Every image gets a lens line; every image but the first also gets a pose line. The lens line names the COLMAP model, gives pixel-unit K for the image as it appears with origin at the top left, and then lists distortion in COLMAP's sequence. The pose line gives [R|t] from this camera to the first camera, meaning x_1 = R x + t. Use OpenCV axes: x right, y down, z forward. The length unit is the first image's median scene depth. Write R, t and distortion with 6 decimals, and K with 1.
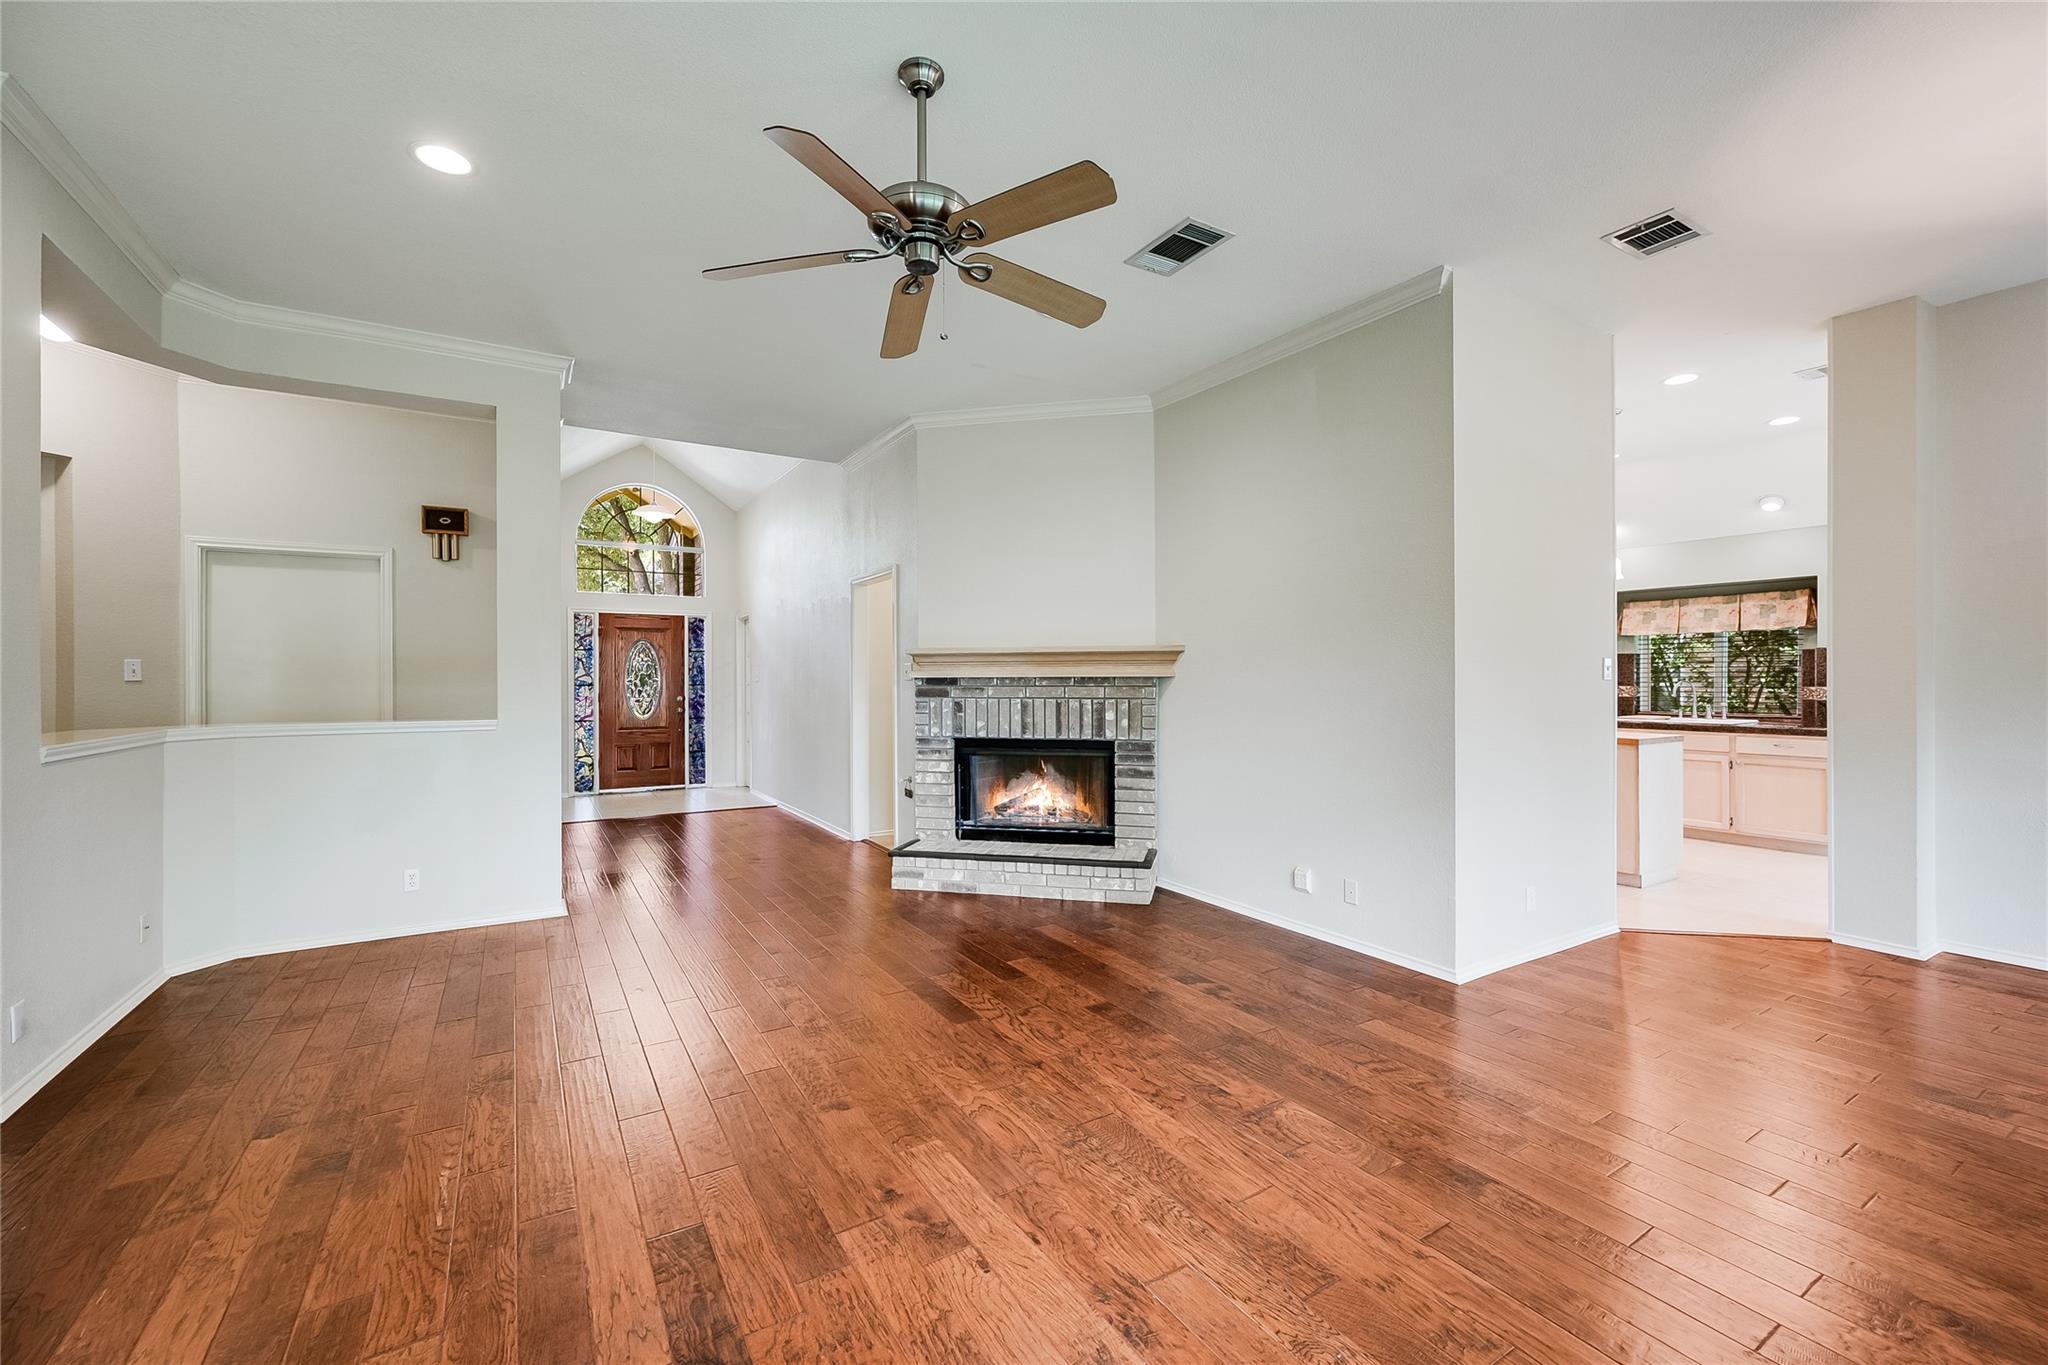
lens RADIAL K [[832.2, 0, 1023.5], [0, 832.2, 684.7], [0, 0, 1]] dist [0.006752, -0.000141]
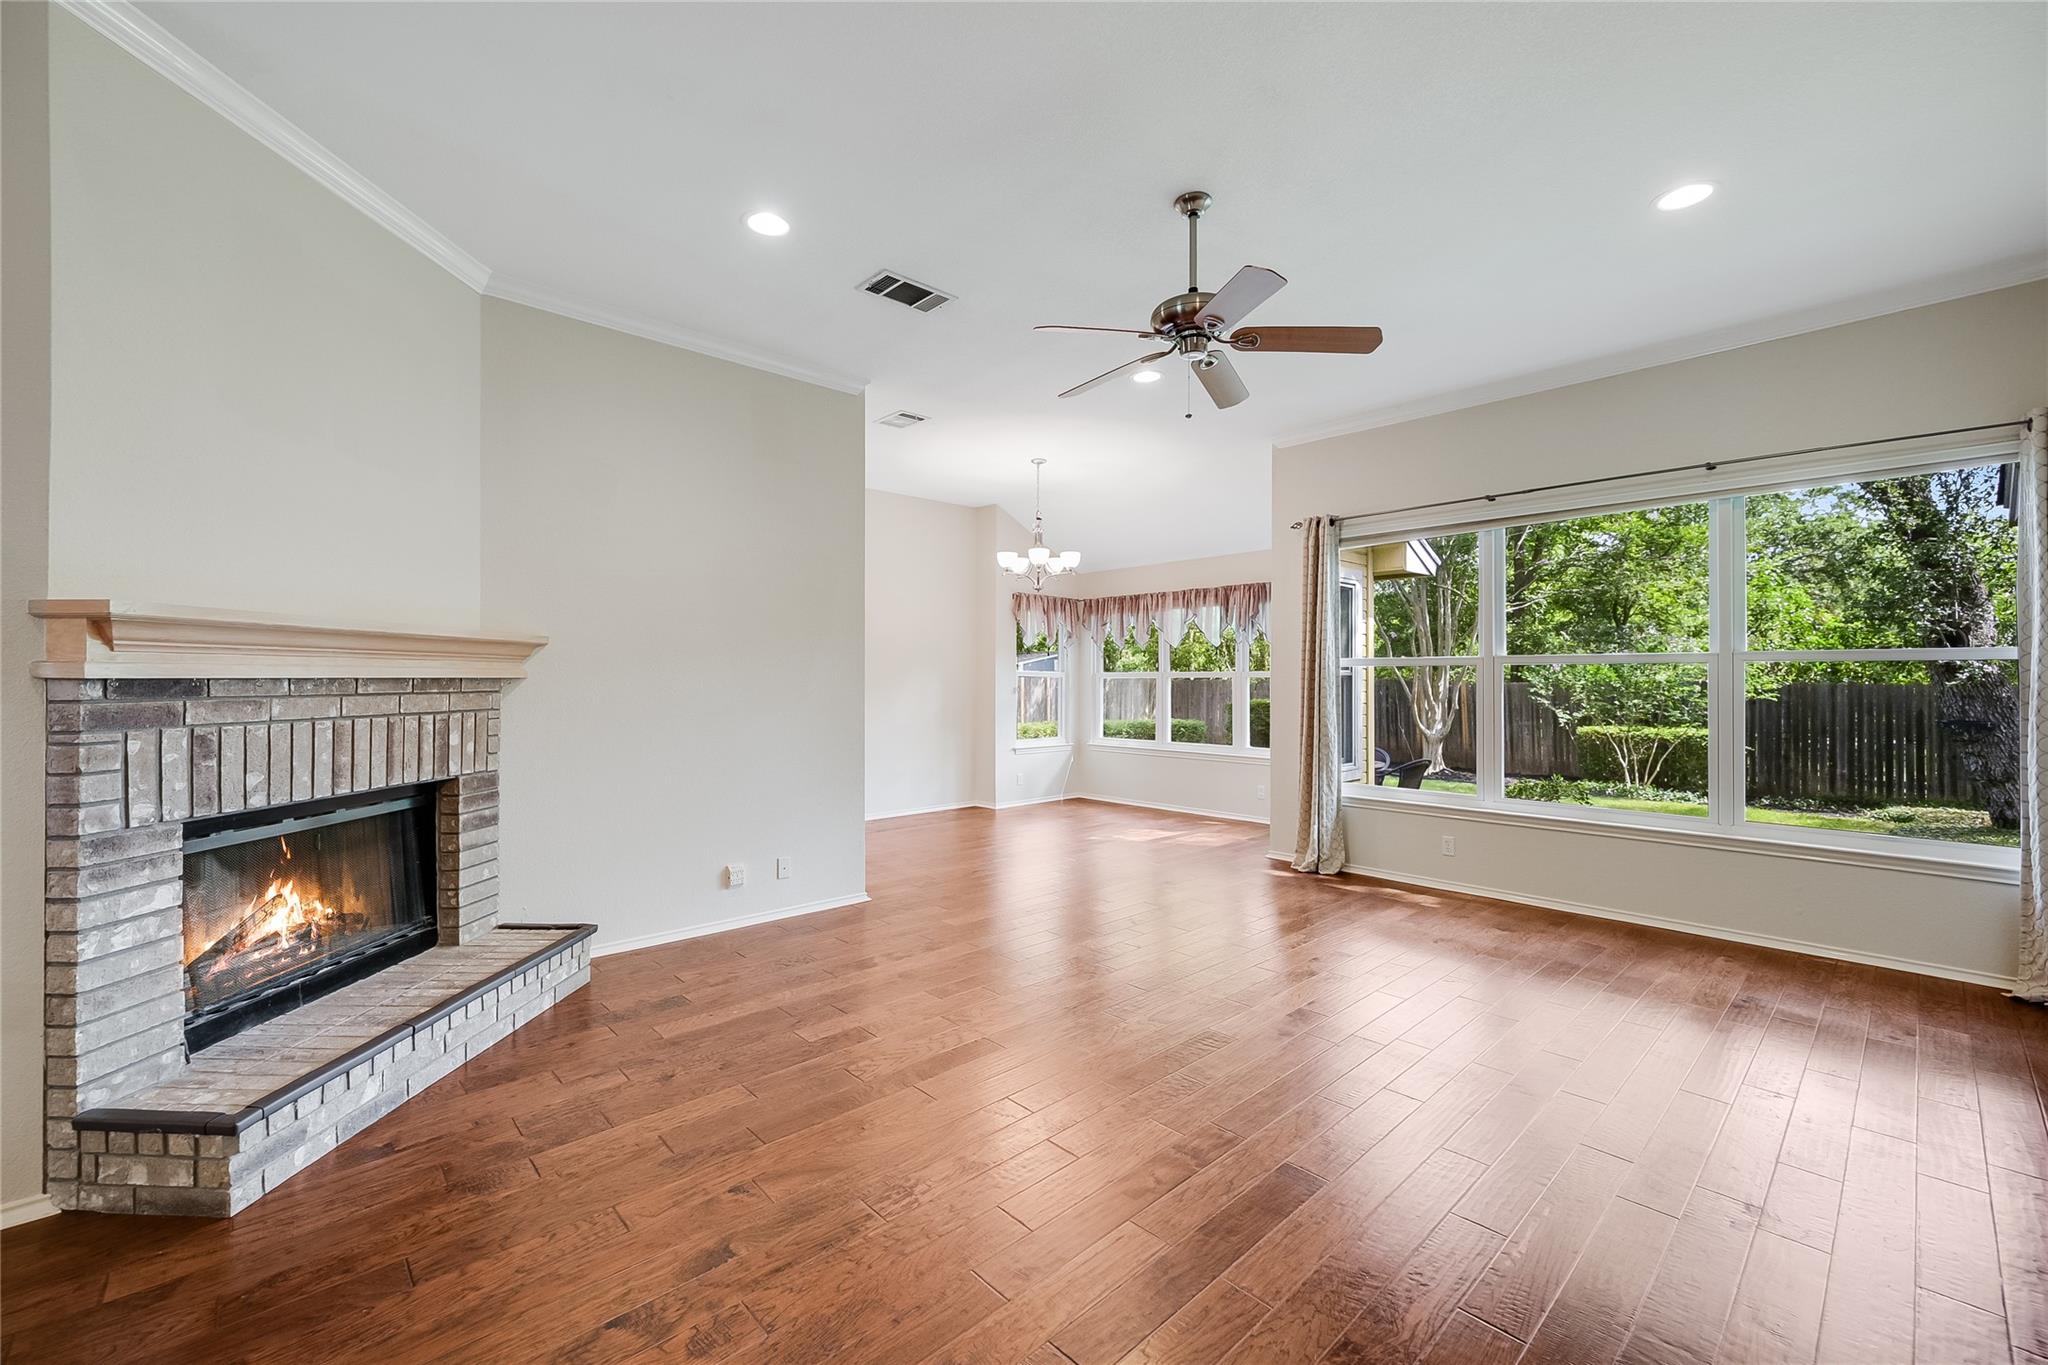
lens RADIAL K [[832.2, 0, 1019.4], [0, 832.2, 678.1], [0, 0, 1]] dist [0.006752, -0.000141]
pose [[-0.196366, 0.002760, 0.980527, -0.590445], [0.004270, 0.999989, -0.001960, -0.006154], [-0.980521, 0.003802, -0.196375, 0.678601]]
